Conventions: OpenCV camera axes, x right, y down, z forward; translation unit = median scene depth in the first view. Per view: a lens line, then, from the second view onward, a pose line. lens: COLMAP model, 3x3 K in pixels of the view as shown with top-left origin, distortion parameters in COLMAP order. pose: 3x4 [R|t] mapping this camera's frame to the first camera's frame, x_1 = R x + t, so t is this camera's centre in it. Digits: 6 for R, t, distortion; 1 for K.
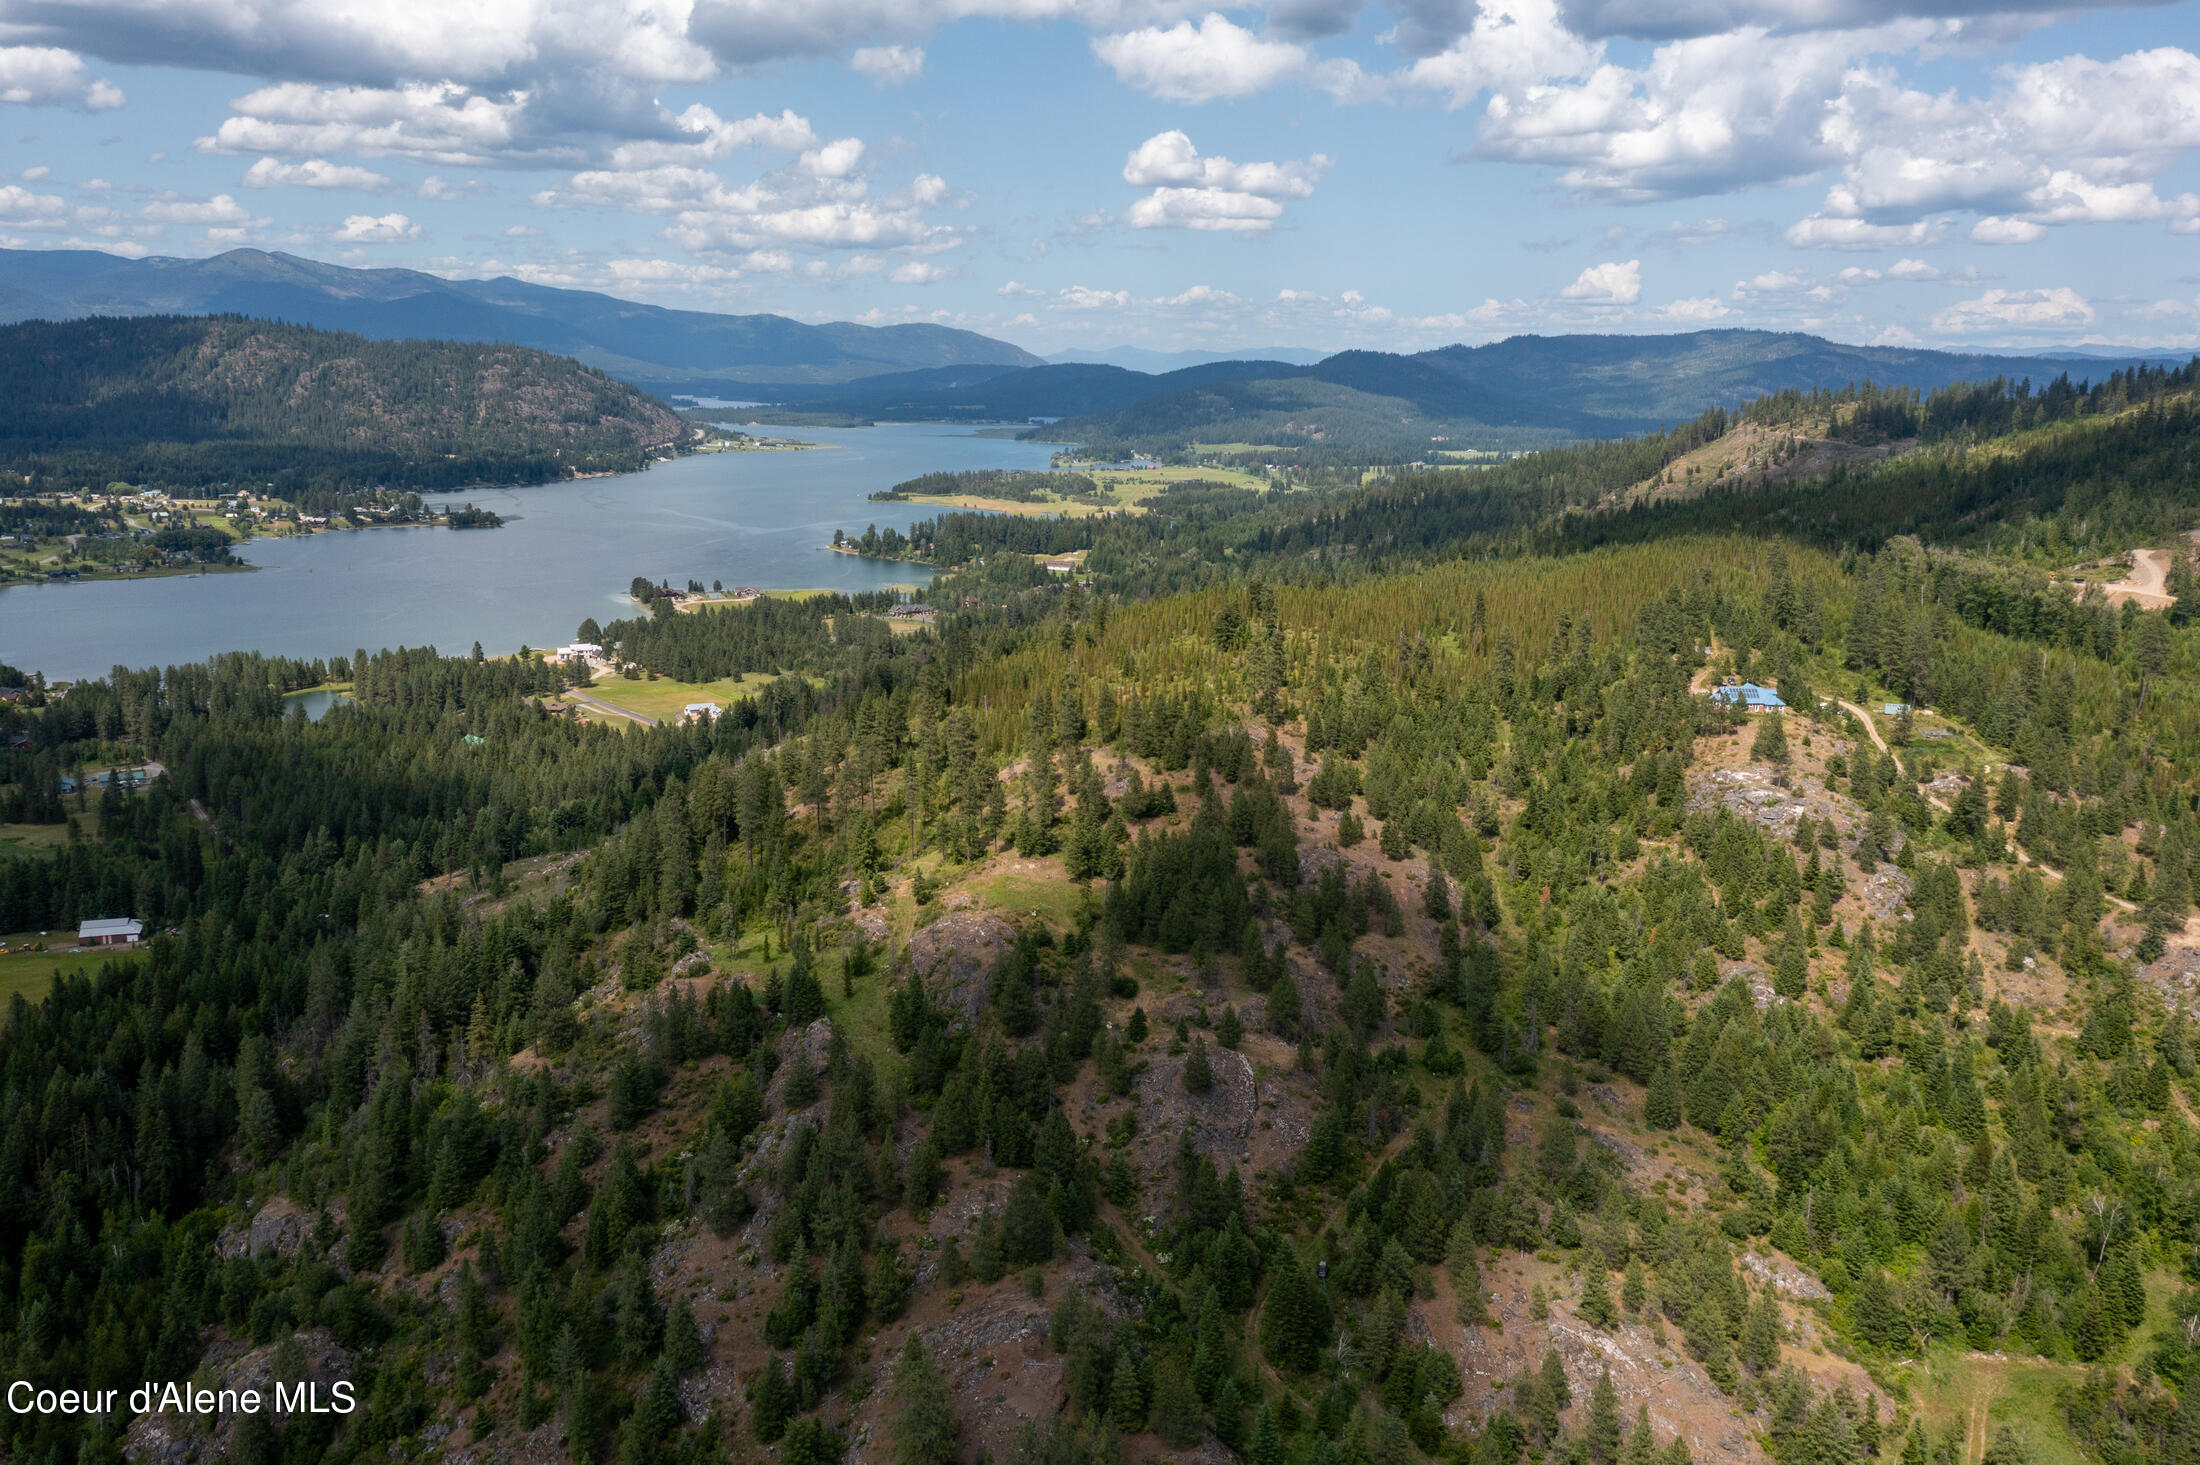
lens RADIAL K [[1768.9, 0, 1104.5], [0, 1768.9, 744.5], [0, 0, 1]] dist [-0.000839, 0.058931]
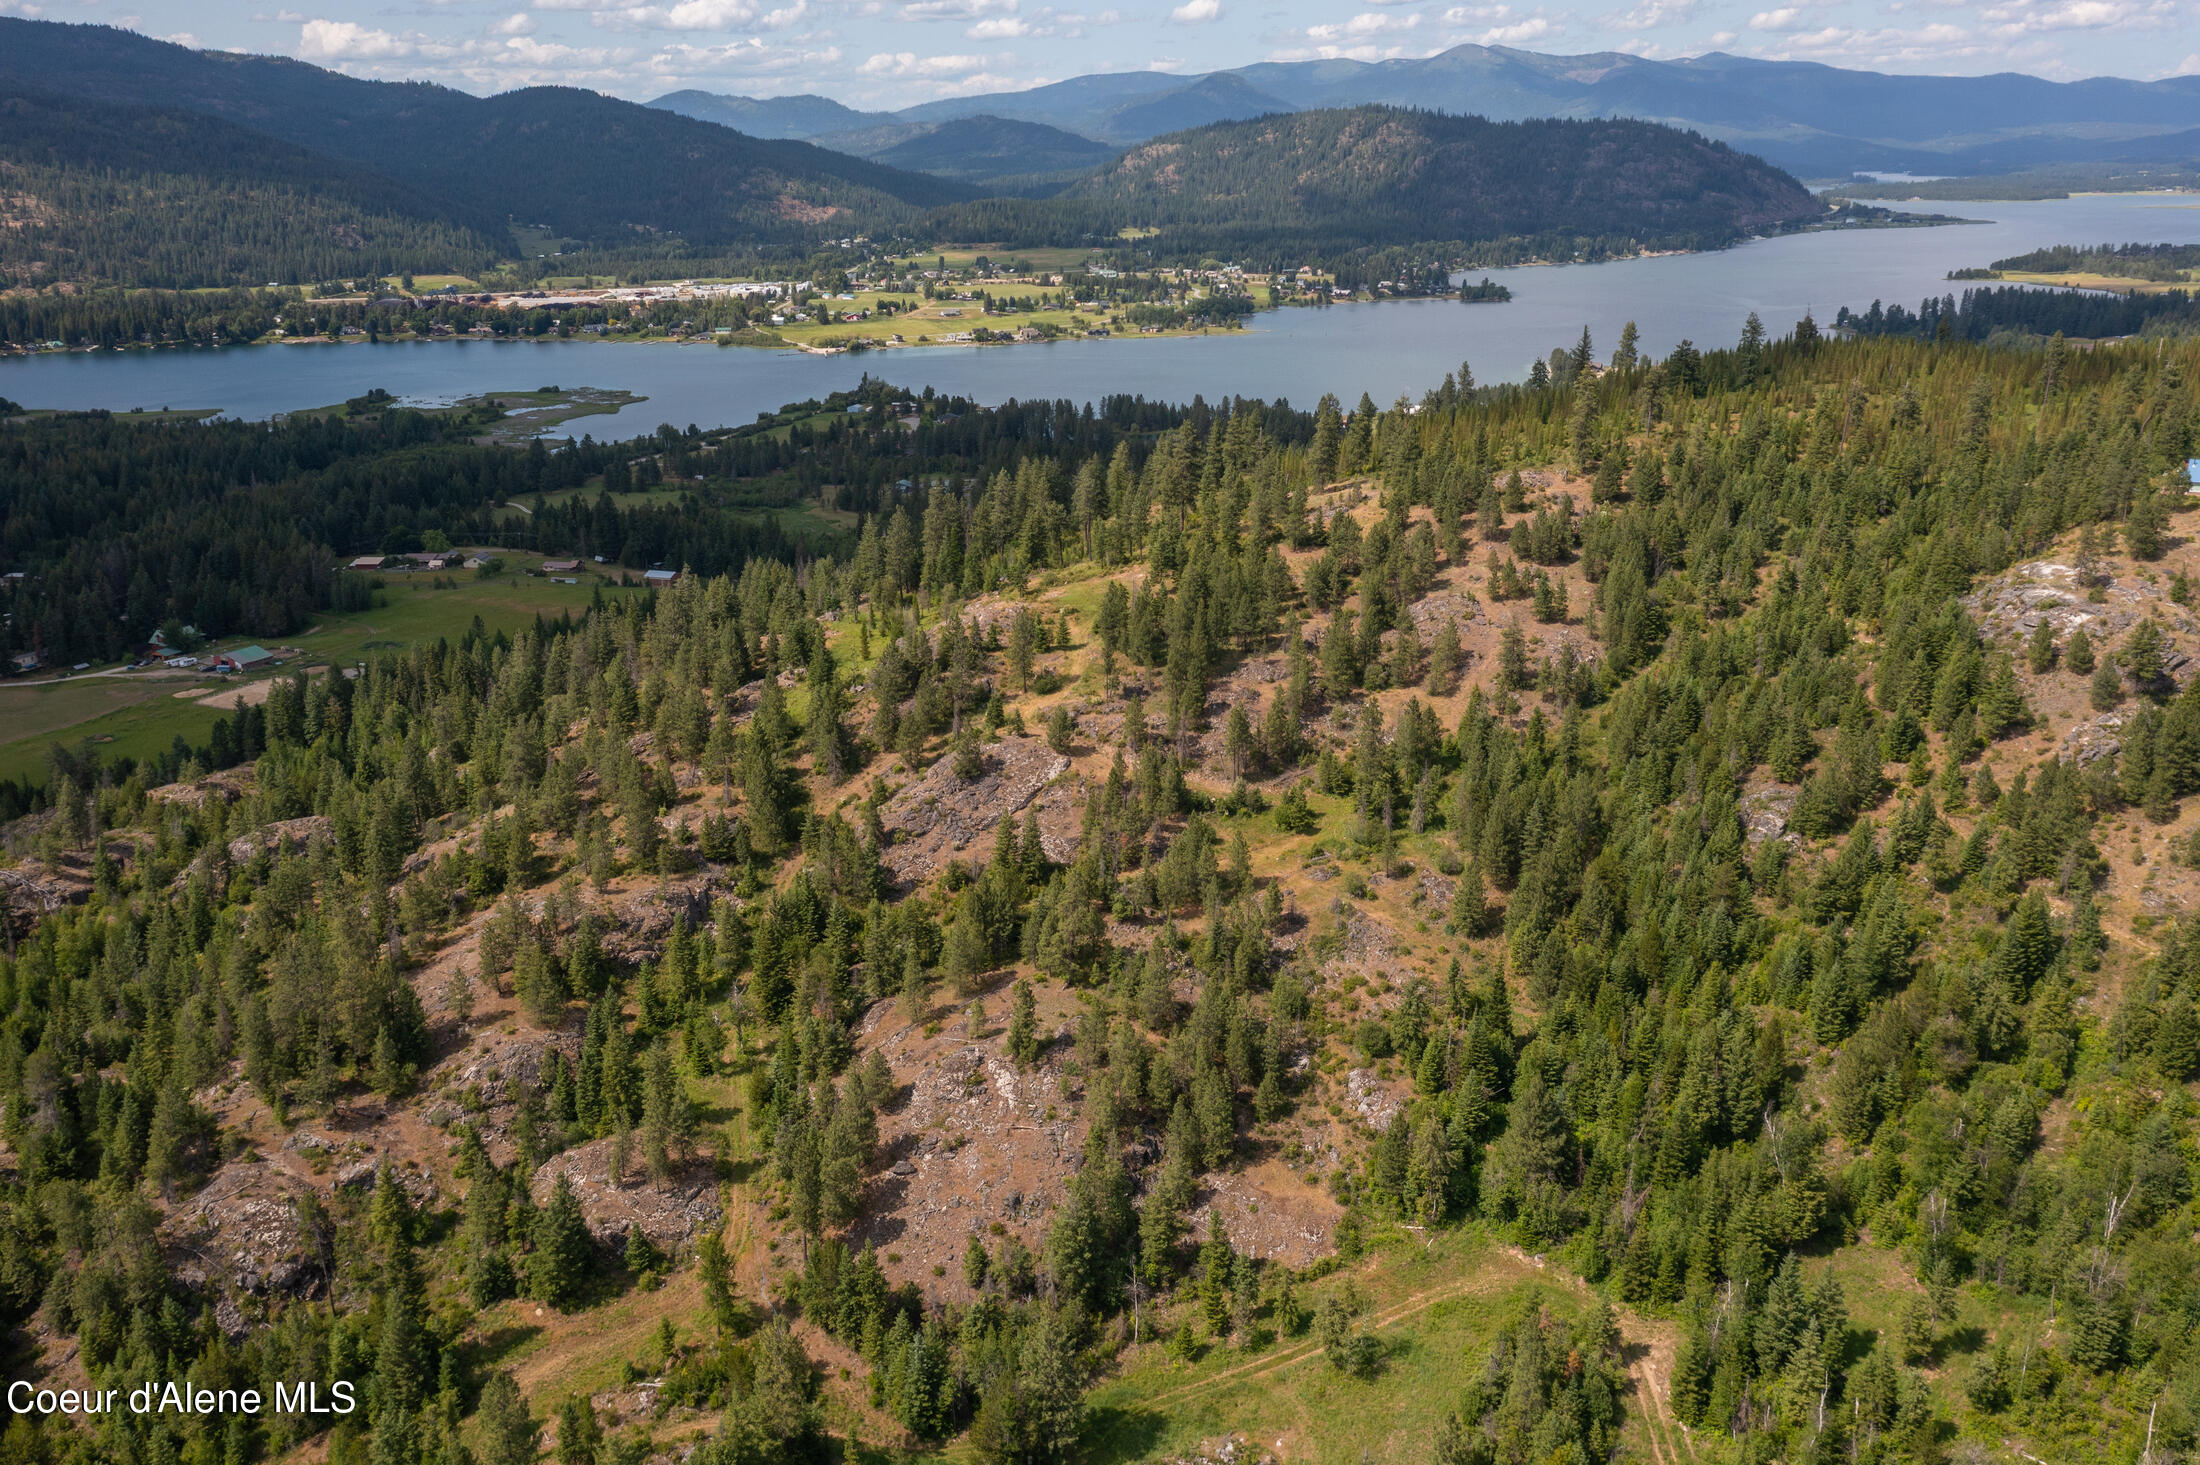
lens RADIAL K [[1768.9, 0, 1104.5], [0, 1768.9, 744.5], [0, 0, 1]] dist [-0.000839, 0.058931]
pose [[0.797142, 0.158769, -0.582544, 0.061631], [-0.093191, 0.985600, 0.141099, 0.003015], [0.596557, -0.058188, 0.800459, 0.024239]]
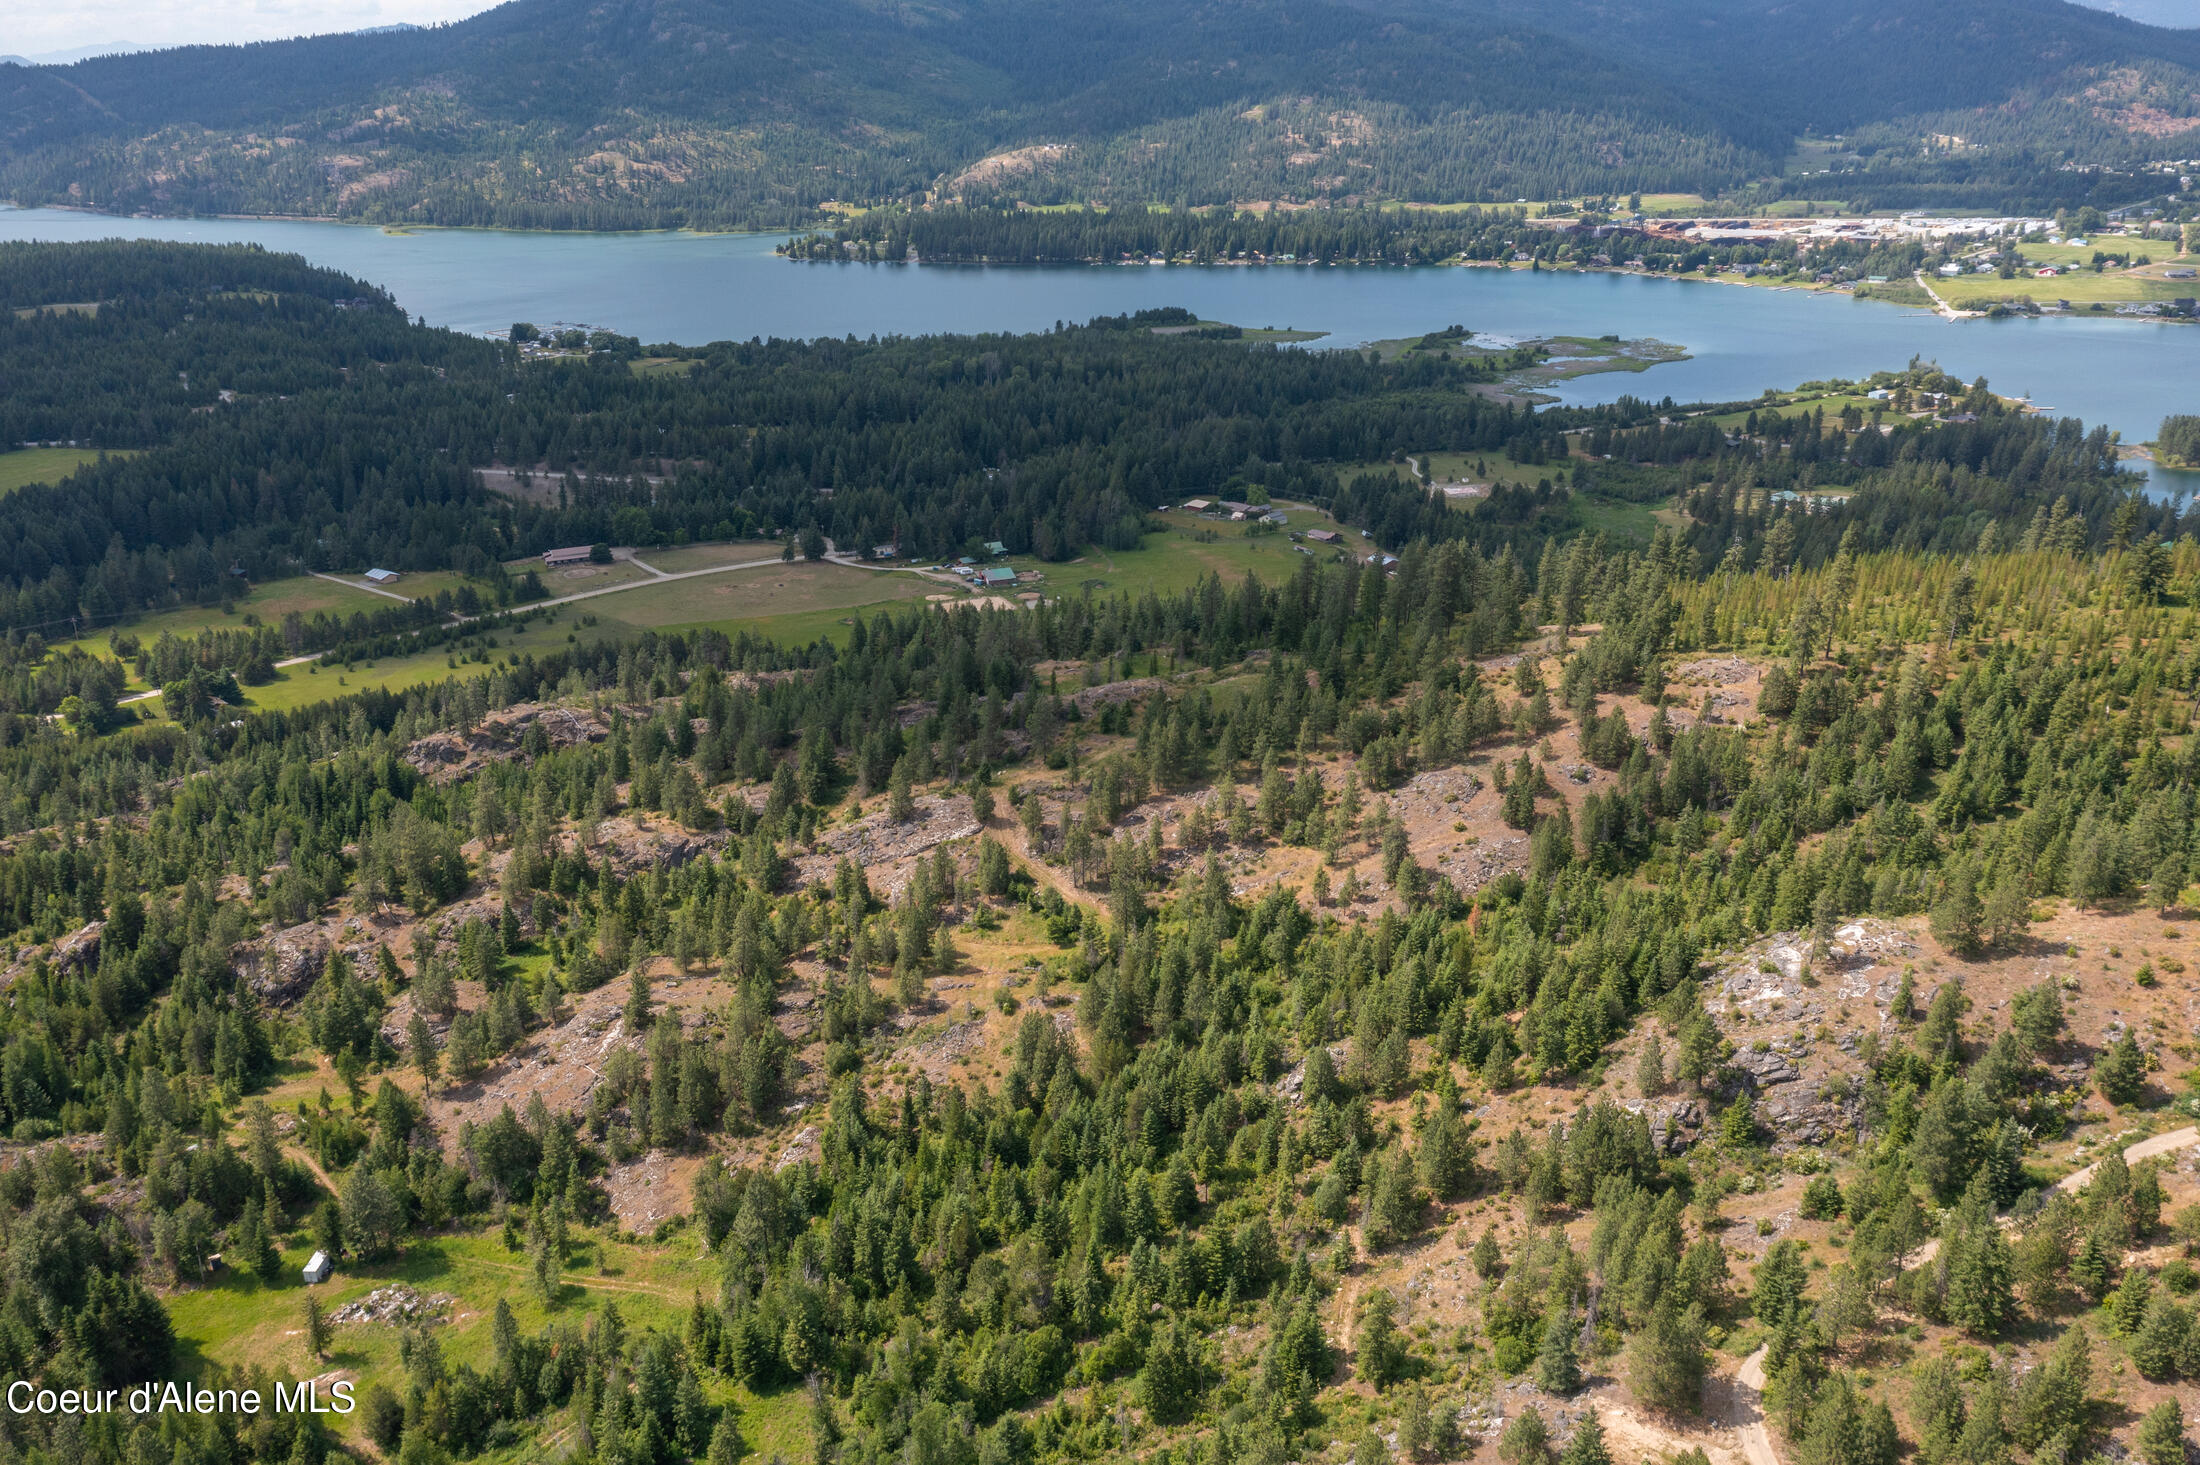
lens RADIAL K [[1758.4, 0, 1105.3], [0, 1758.4, 736.5], [0, 0, 1]] dist [-0.001740, 0.078213]
pose [[0.170221, 0.330872, -0.928196, 0.110481], [-0.176185, 0.936984, 0.301694, -0.023842], [0.969527, 0.112180, 0.217789, 0.078791]]
